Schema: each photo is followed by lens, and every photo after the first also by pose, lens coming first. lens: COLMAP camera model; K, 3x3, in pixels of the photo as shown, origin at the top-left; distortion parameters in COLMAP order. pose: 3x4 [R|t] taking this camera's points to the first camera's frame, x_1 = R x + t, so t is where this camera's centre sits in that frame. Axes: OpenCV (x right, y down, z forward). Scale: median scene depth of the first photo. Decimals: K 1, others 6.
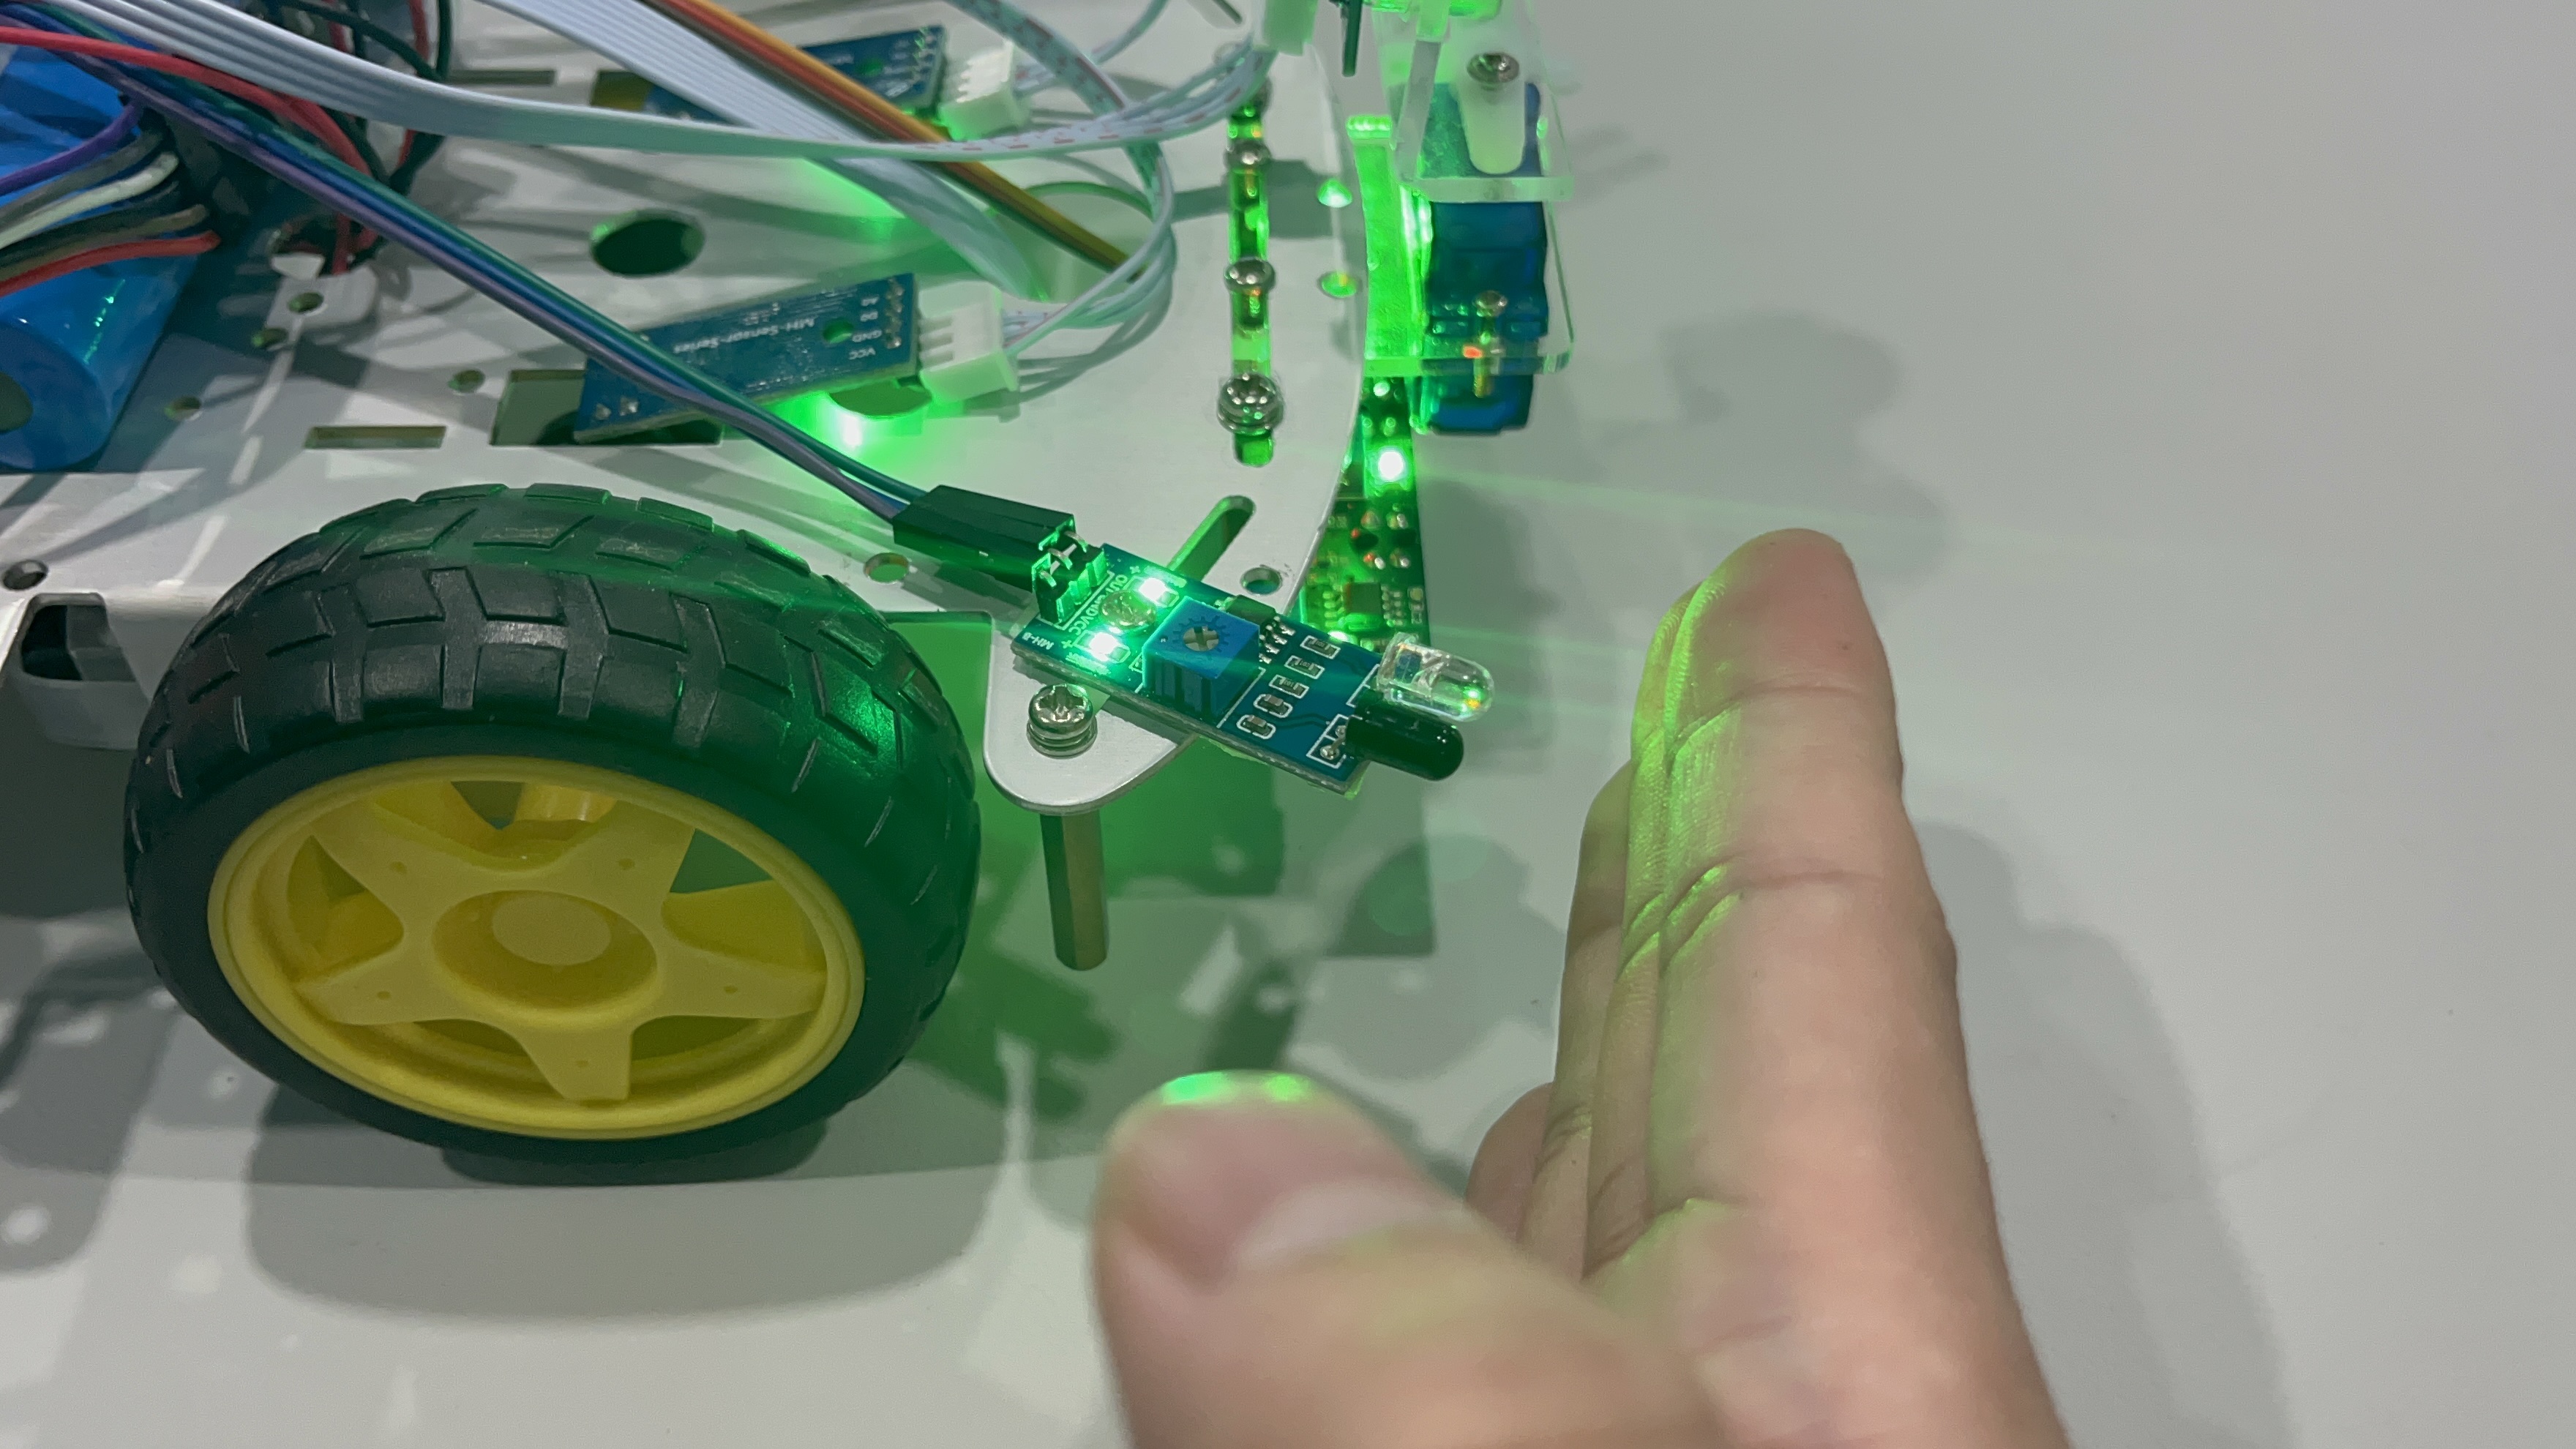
lens RADIAL K [[2501.1, 0, 1276.9], [0, 2501.1, 720.6], [0, 0, 1]] dist [0.024447, -0.022687]
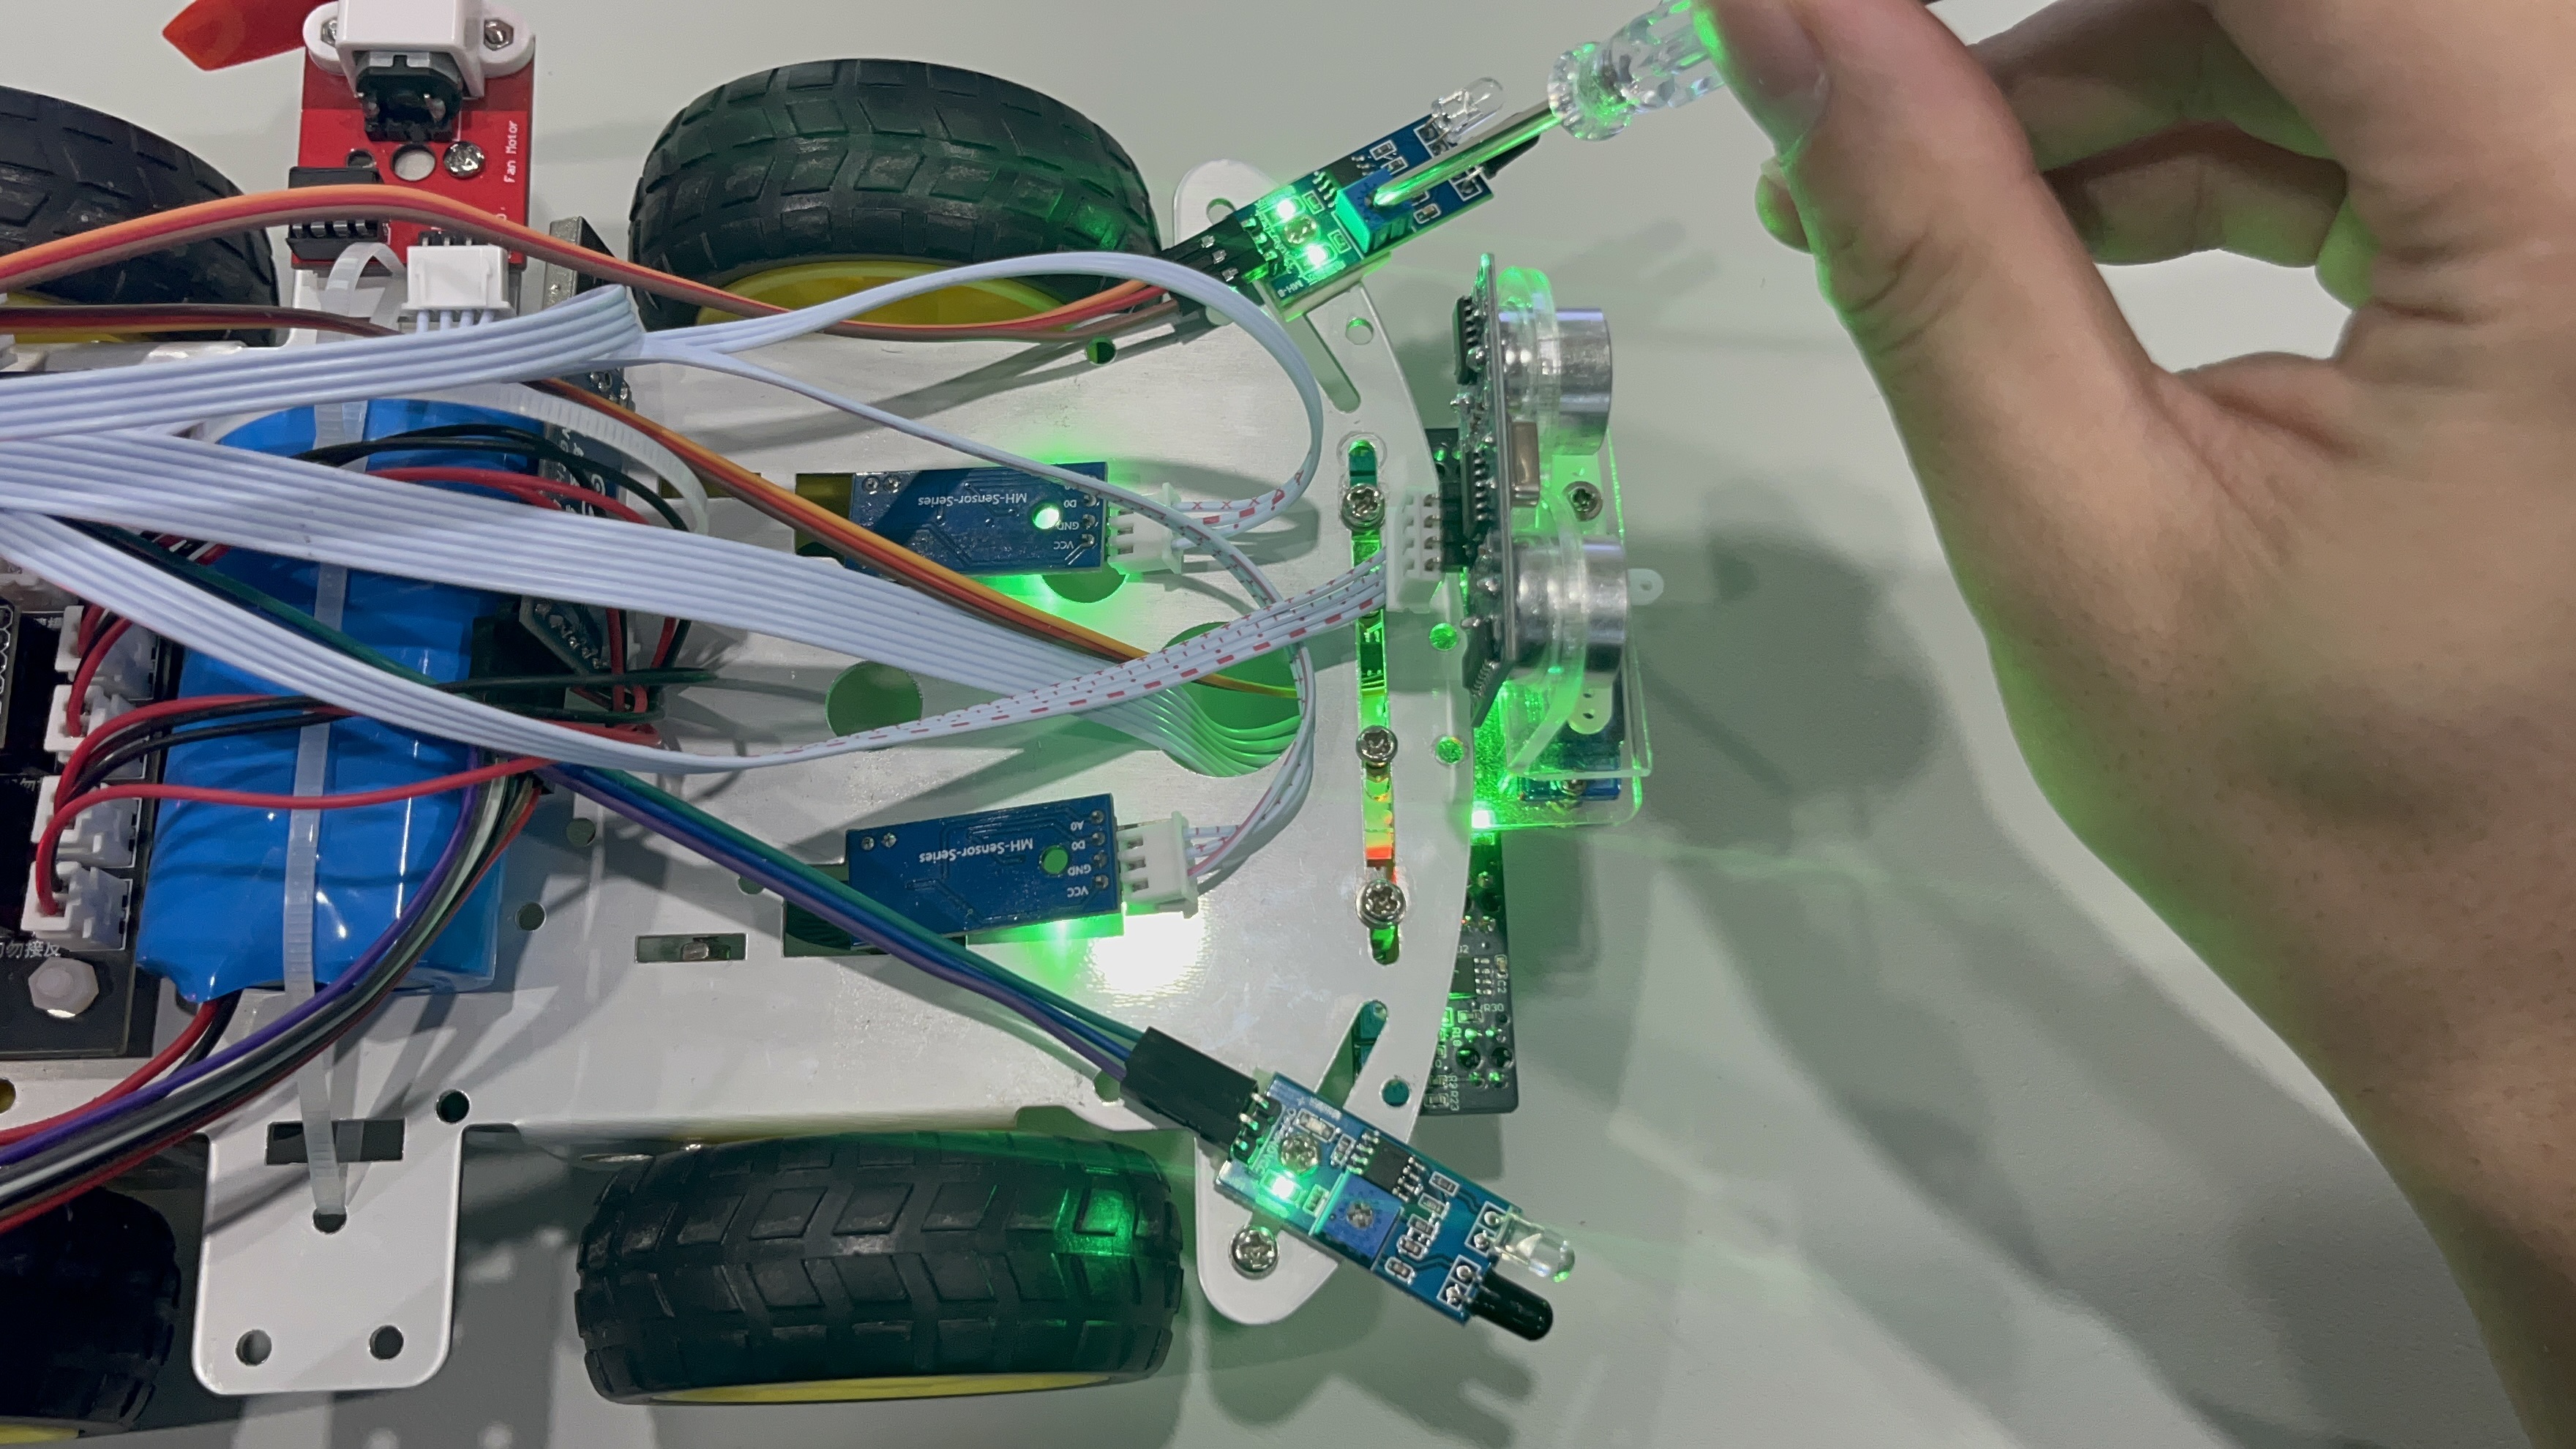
lens RADIAL K [[2501.1, 0, 1276.9], [0, 2501.1, 720.6], [0, 0, 1]] dist [0.024447, -0.022687]
pose [[0.999018, 0.000298, 0.044314, -0.122756], [-0.018729, 0.909113, 0.416128, -0.754966], [-0.040162, -0.416549, 0.908226, -0.107935]]
